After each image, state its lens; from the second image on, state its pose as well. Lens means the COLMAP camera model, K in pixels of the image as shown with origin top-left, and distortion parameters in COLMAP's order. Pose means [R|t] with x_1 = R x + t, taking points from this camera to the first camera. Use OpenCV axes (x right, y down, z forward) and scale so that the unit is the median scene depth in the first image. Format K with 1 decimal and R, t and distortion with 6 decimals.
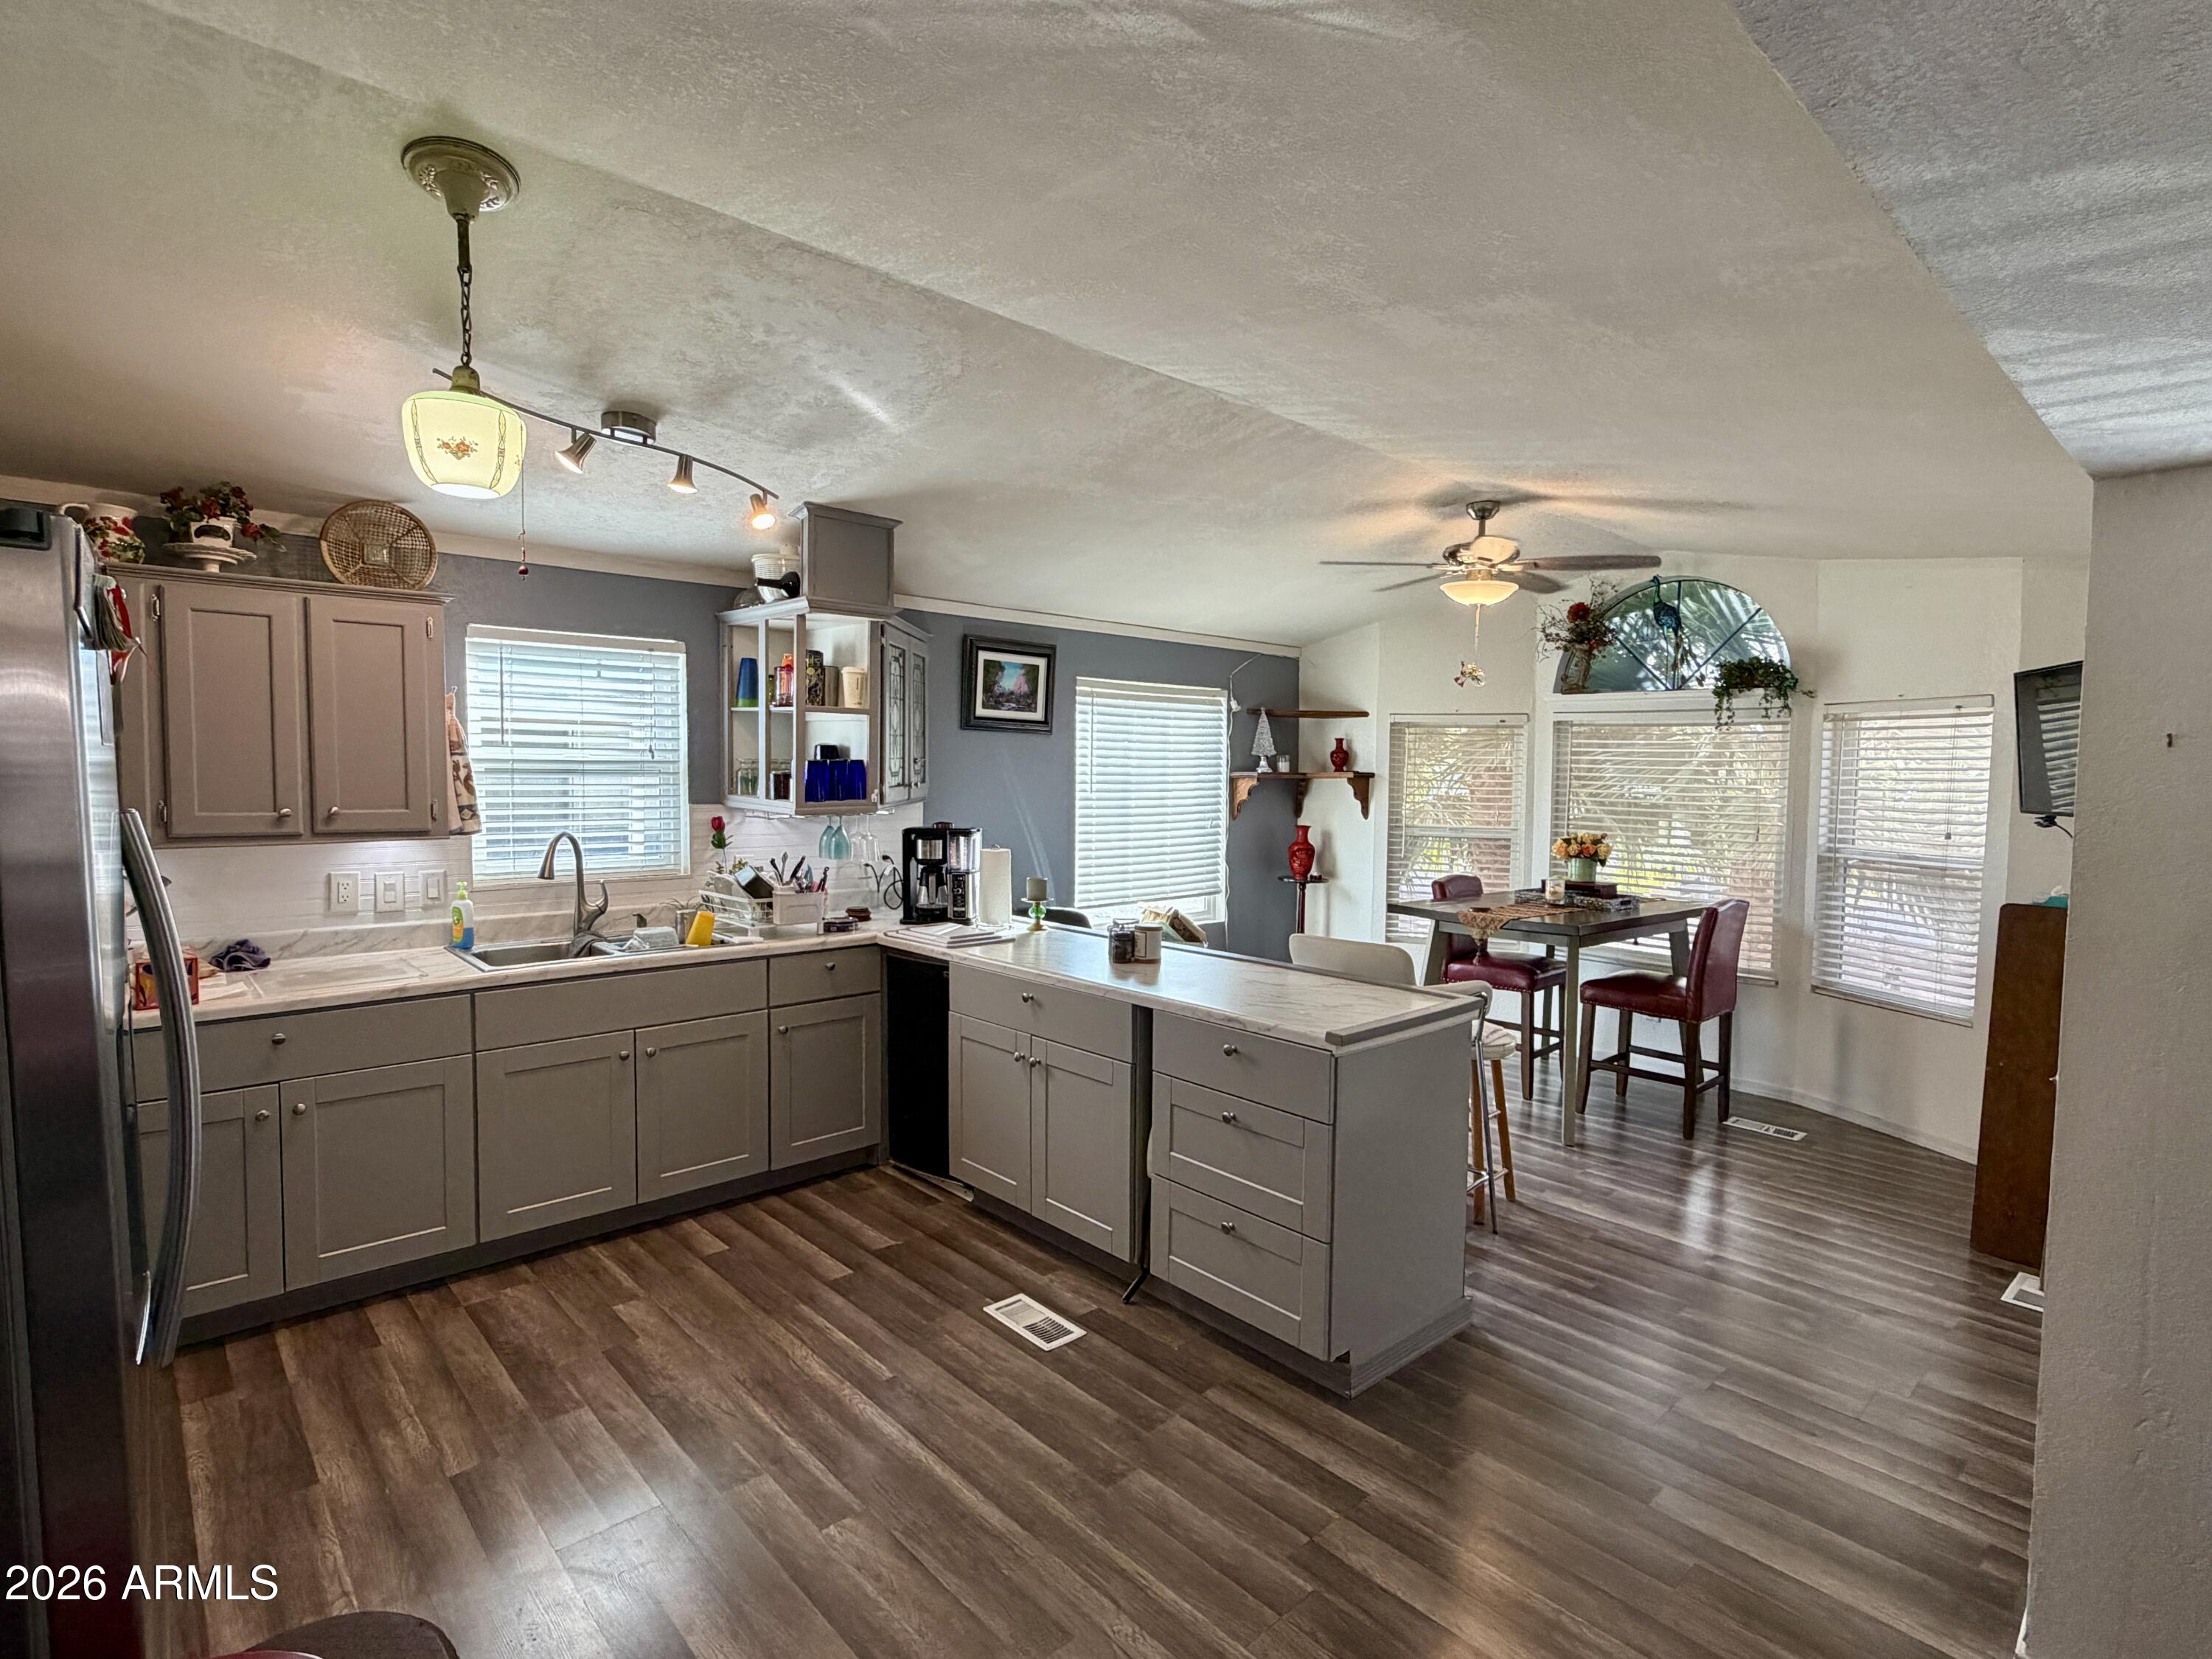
lens RADIAL K [[1113.1, 0, 1096.9], [0, 1113.1, 837.1], [0, 0, 1]] dist [-0.001657, -0.000071]
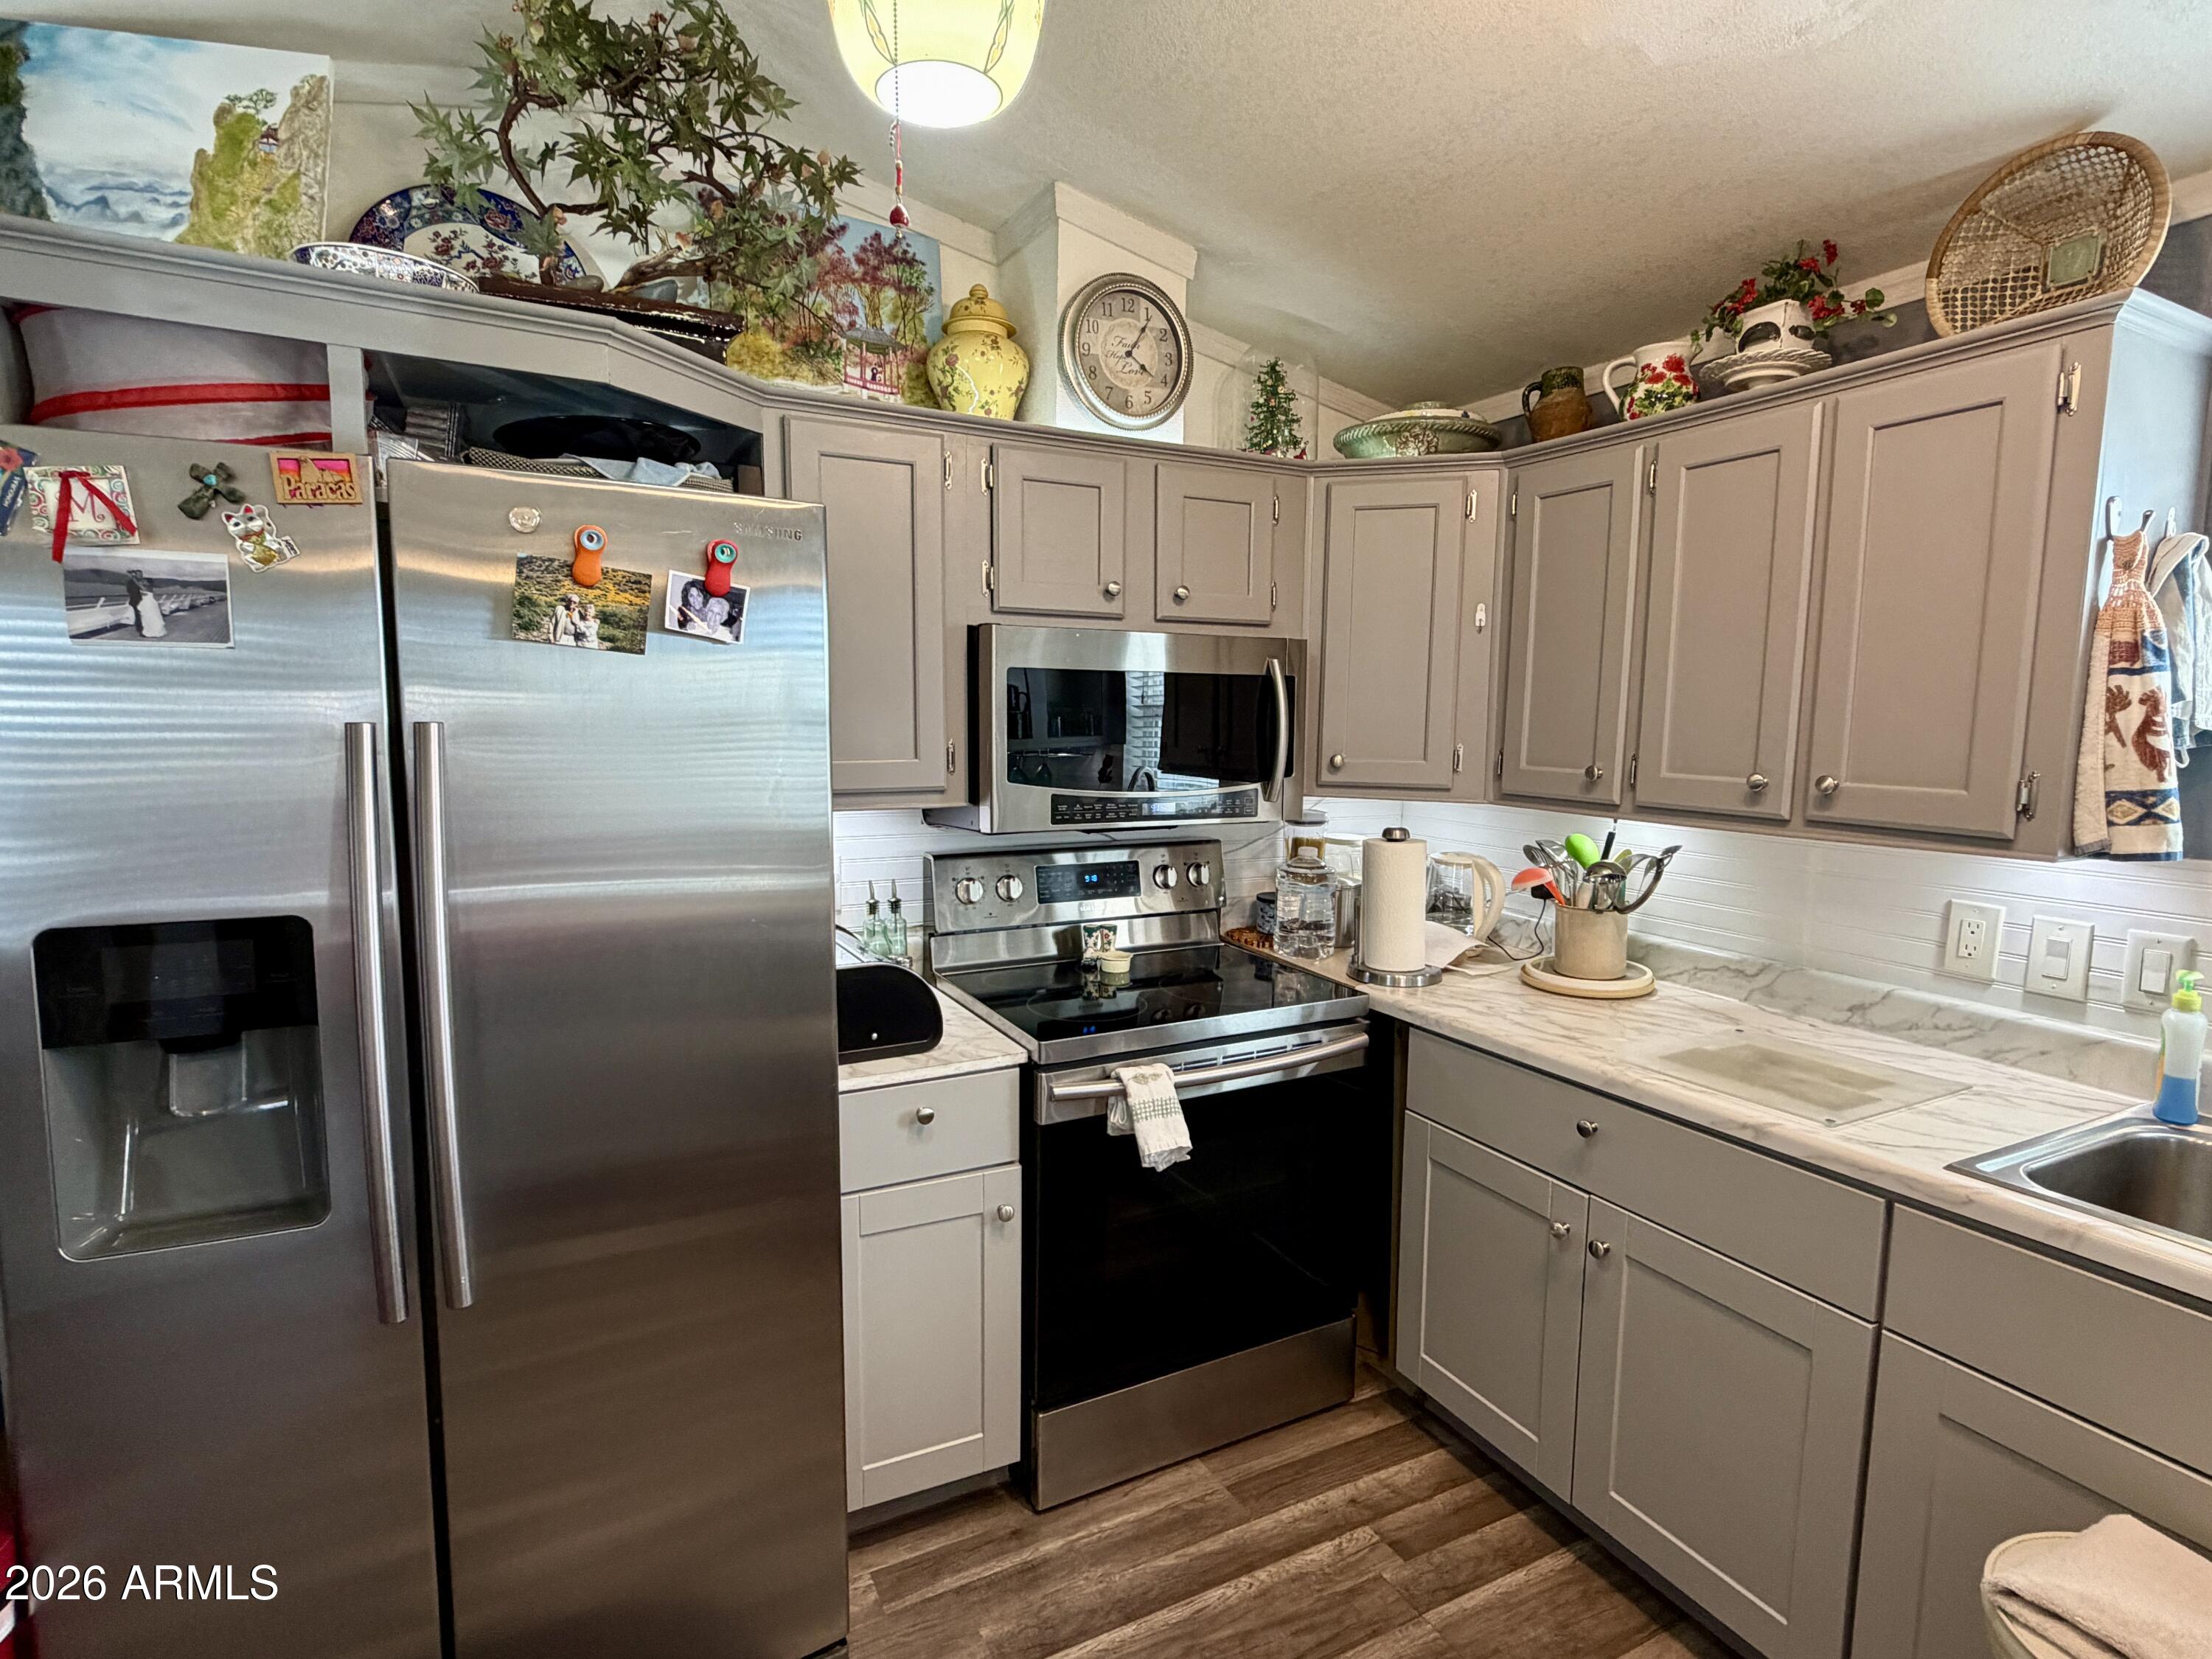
lens RADIAL K [[1113.1, 0, 1096.9], [0, 1113.1, 837.1], [0, 0, 1]] dist [-0.001657, -0.000071]
pose [[-0.246510, 0.094751, -0.964497, -0.055269], [-0.073595, 0.990505, 0.116116, -0.032104], [0.966342, 0.099606, -0.237196, 0.728336]]
